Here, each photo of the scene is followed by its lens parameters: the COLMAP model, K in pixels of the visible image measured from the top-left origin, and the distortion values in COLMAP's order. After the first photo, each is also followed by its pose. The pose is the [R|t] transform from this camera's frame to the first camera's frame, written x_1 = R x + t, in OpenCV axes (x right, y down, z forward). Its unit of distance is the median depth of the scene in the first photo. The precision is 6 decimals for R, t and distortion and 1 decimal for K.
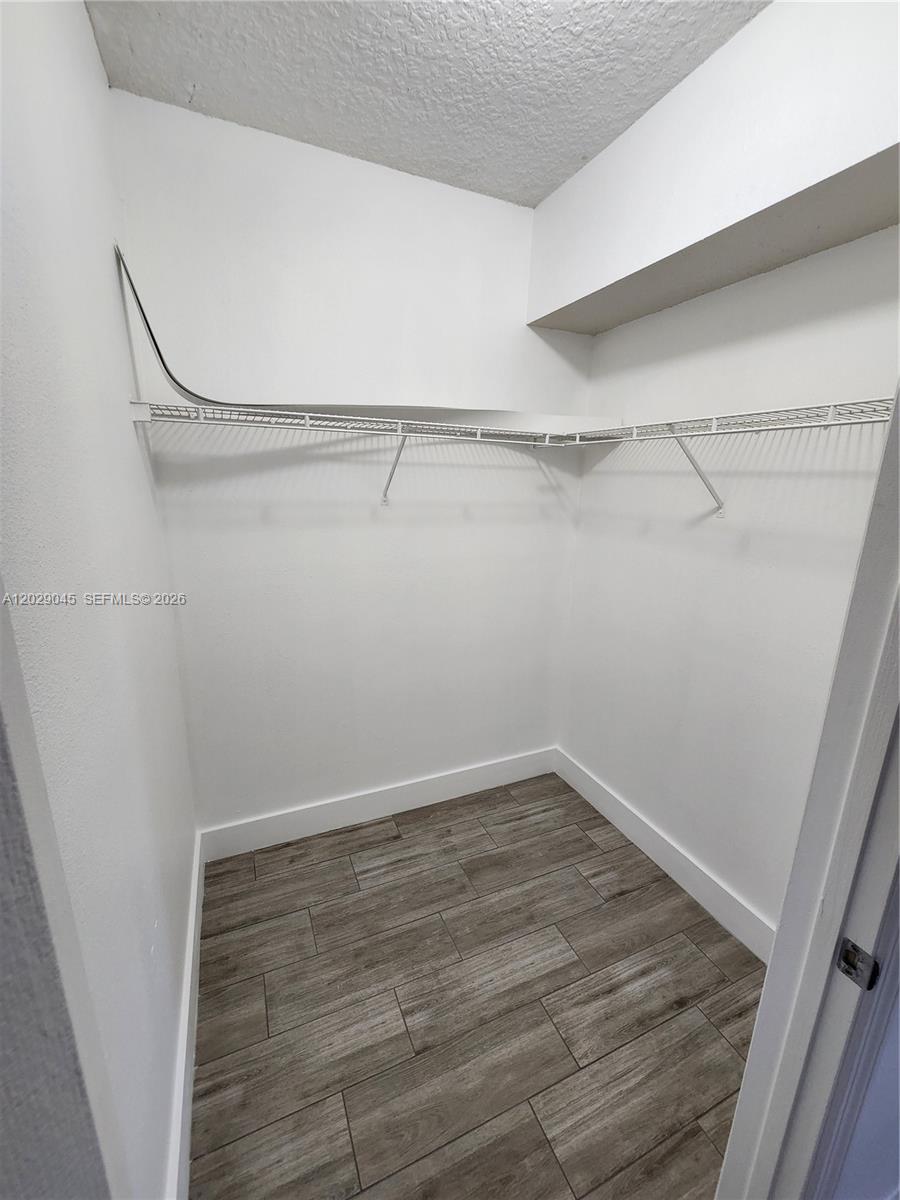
lens RADIAL K [[492.7, 0, 448.8], [0, 492.7, 600.0], [0, 0, 1]] dist [-0.004084, 0.001825]
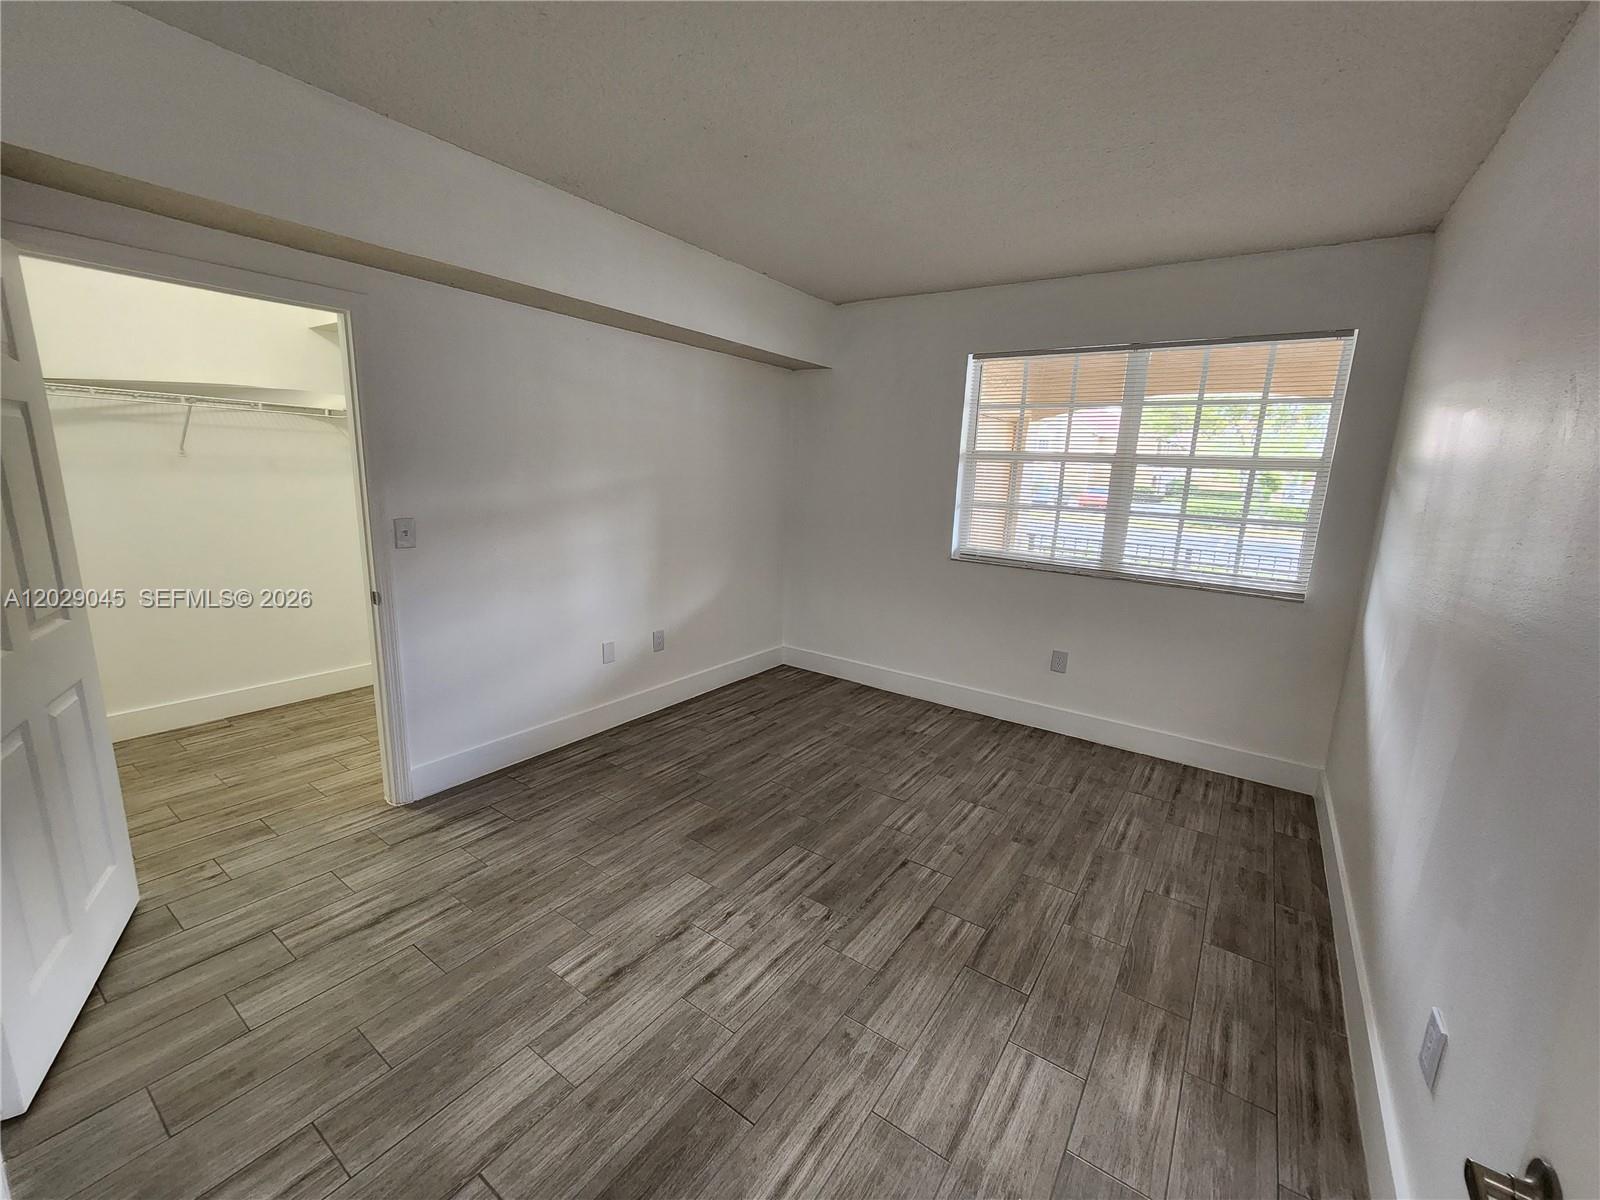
lens RADIAL K [[656.9, 0, 797.7], [0, 656.9, 602.2], [0, 0, 1]] dist [-0.004084, 0.001825]
pose [[0.859010, -0.095216, 0.503026, 0.359027], [0.110459, 0.993881, -0.000502, 0.368741], [-0.499900, 0.055995, 0.864271, -1.277223]]
